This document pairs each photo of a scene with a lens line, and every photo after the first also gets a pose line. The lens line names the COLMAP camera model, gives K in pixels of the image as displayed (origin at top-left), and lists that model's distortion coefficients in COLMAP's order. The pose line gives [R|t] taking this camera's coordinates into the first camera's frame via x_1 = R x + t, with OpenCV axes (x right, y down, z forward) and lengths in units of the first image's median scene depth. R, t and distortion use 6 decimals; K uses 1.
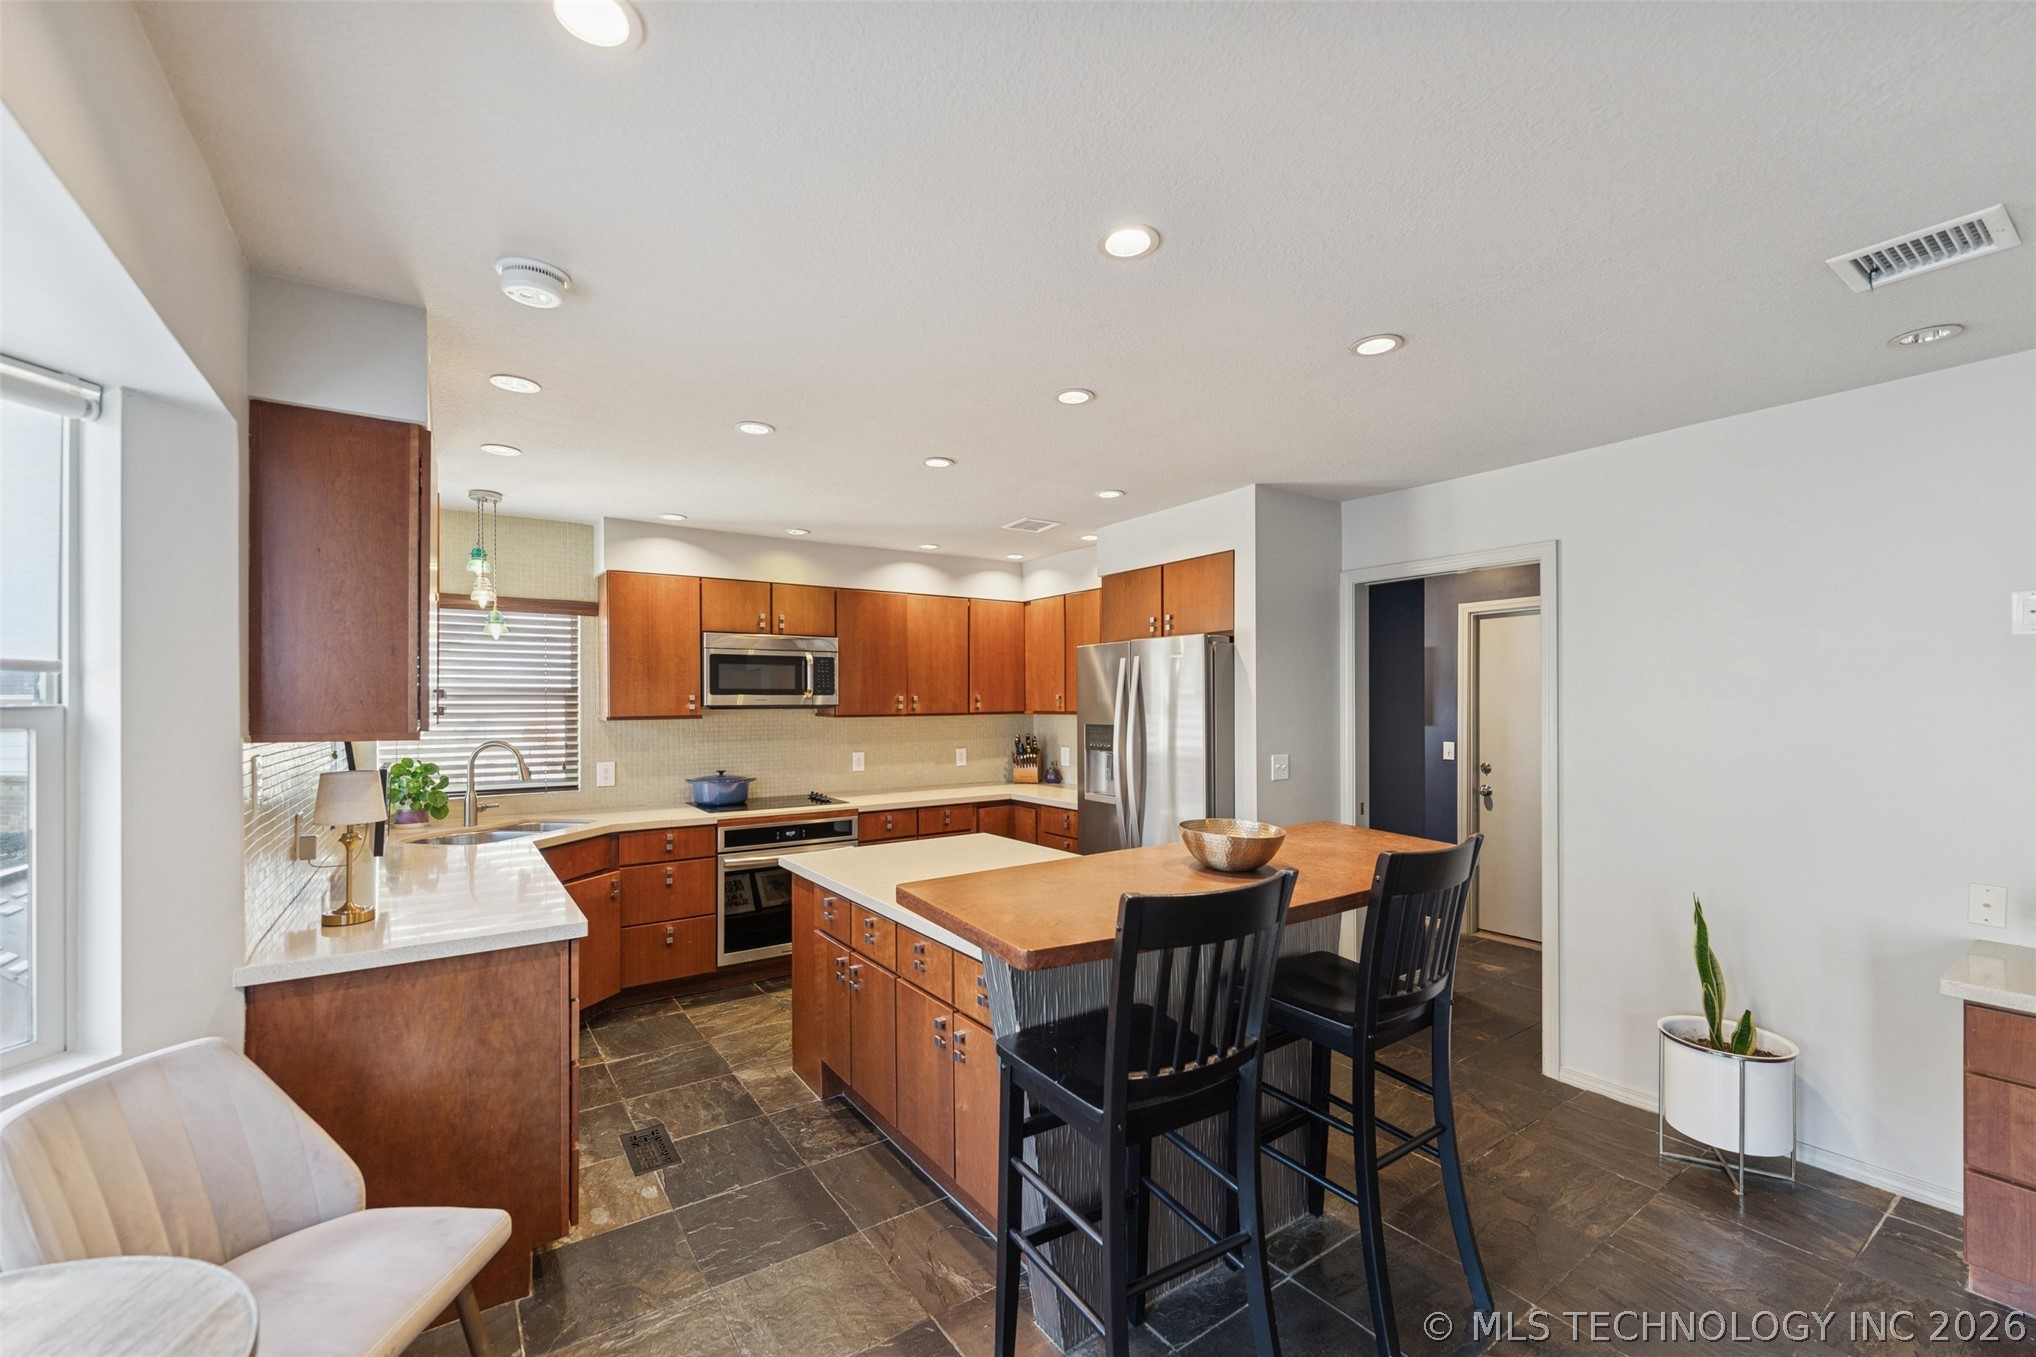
lens RADIAL K [[869.9, 0, 1104.9], [0, 869.9, 698.8], [0, 0, 1]] dist [-0.000208, -0.000086]
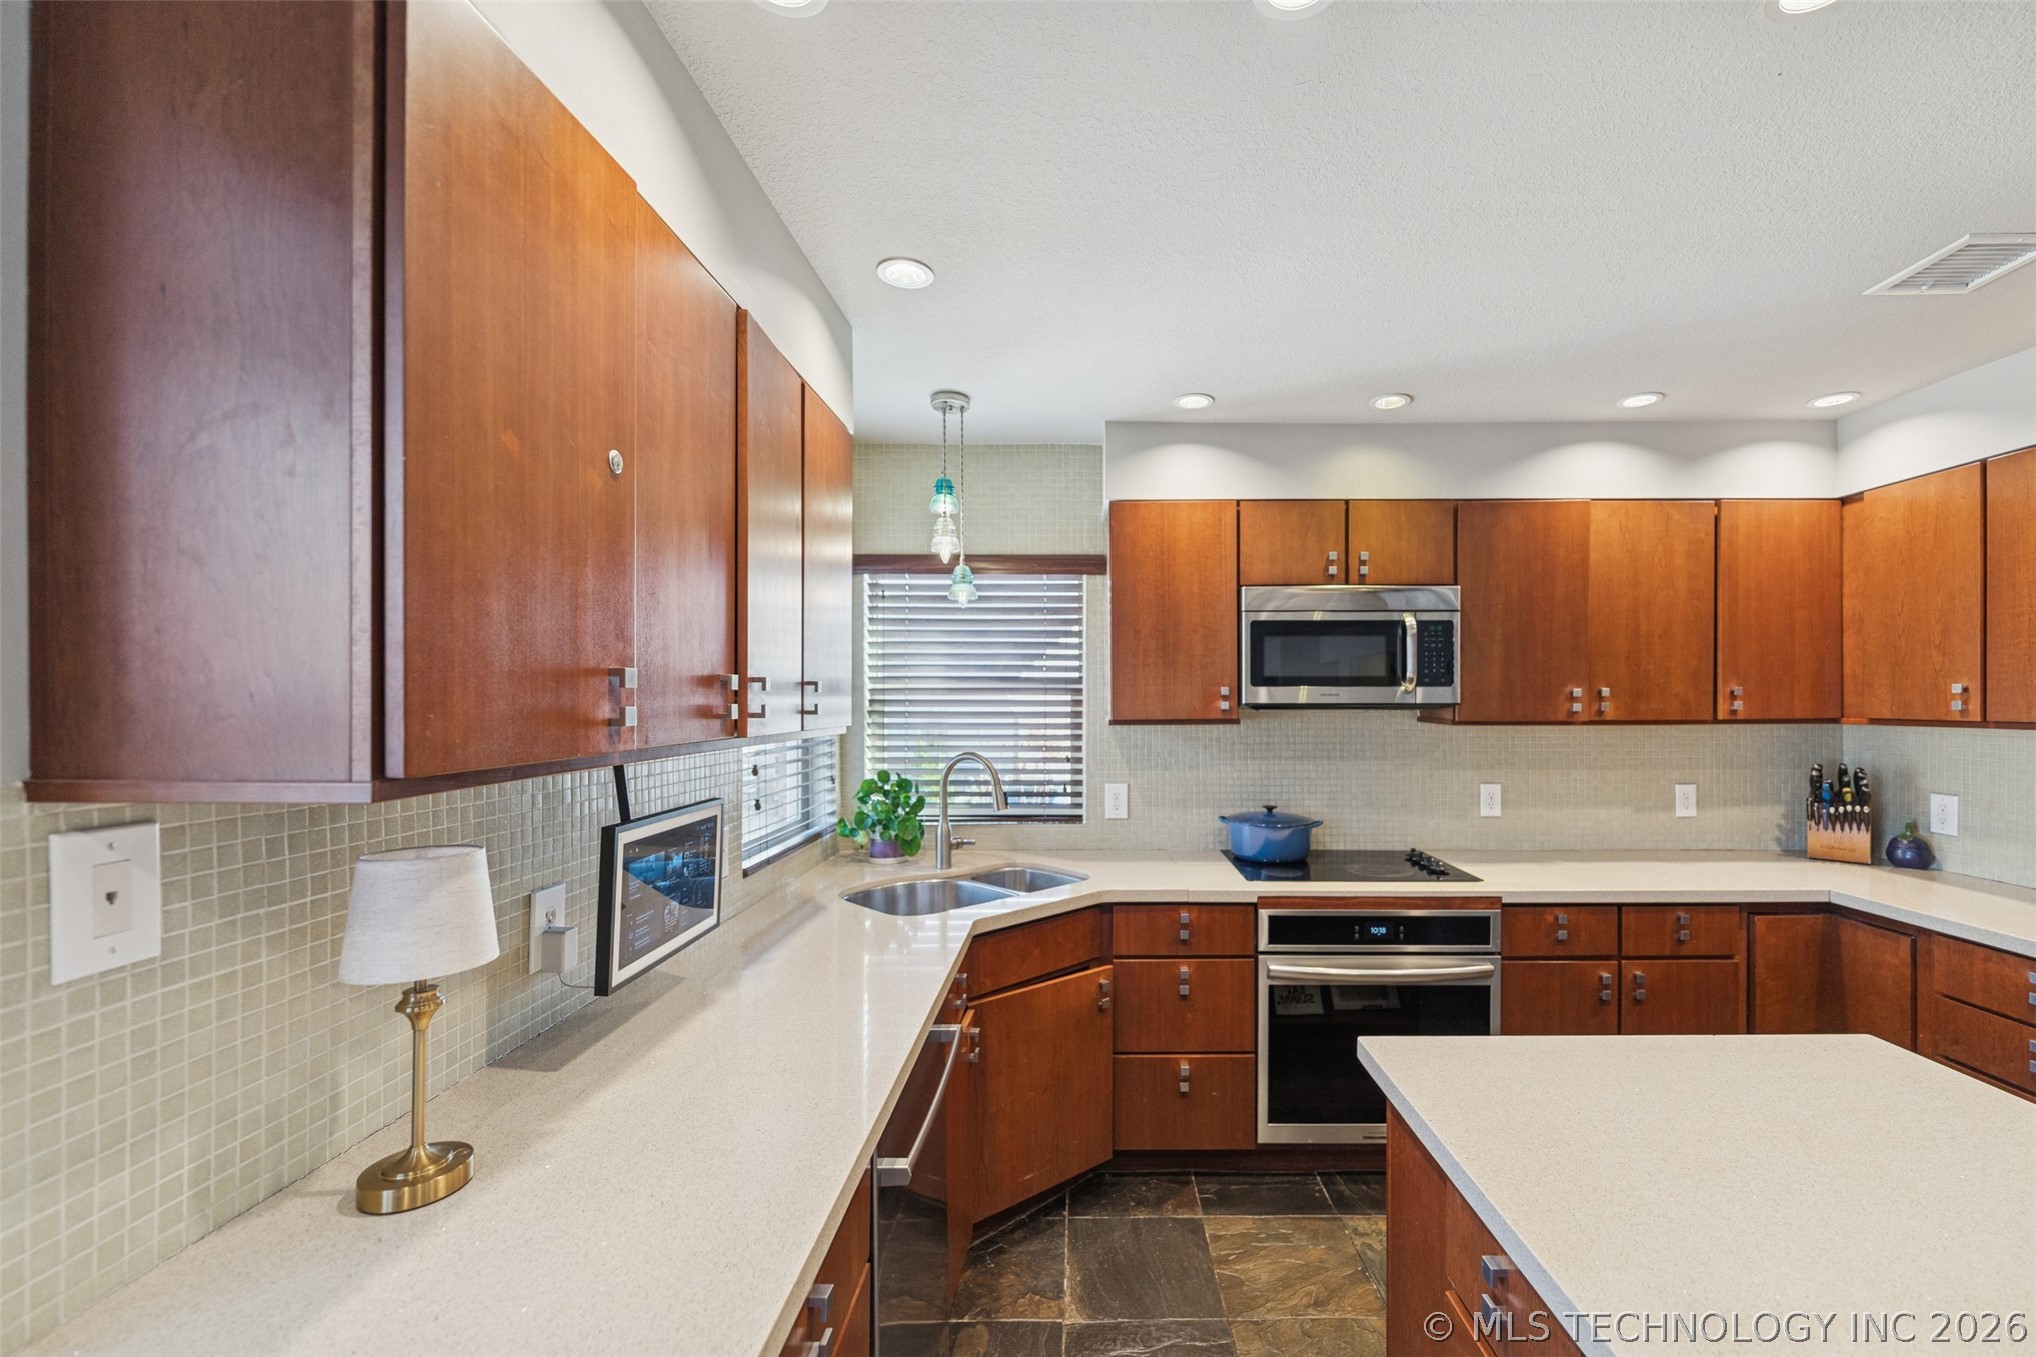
lens RADIAL K [[869.9, 0, 1104.9], [0, 869.9, 698.8], [0, 0, 1]] dist [-0.000208, -0.000086]
pose [[0.801588, 0.003838, -0.597865, -0.159931], [-0.000840, 0.999986, 0.005293, 0.001087], [0.597877, -0.003741, 0.801579, 0.423816]]
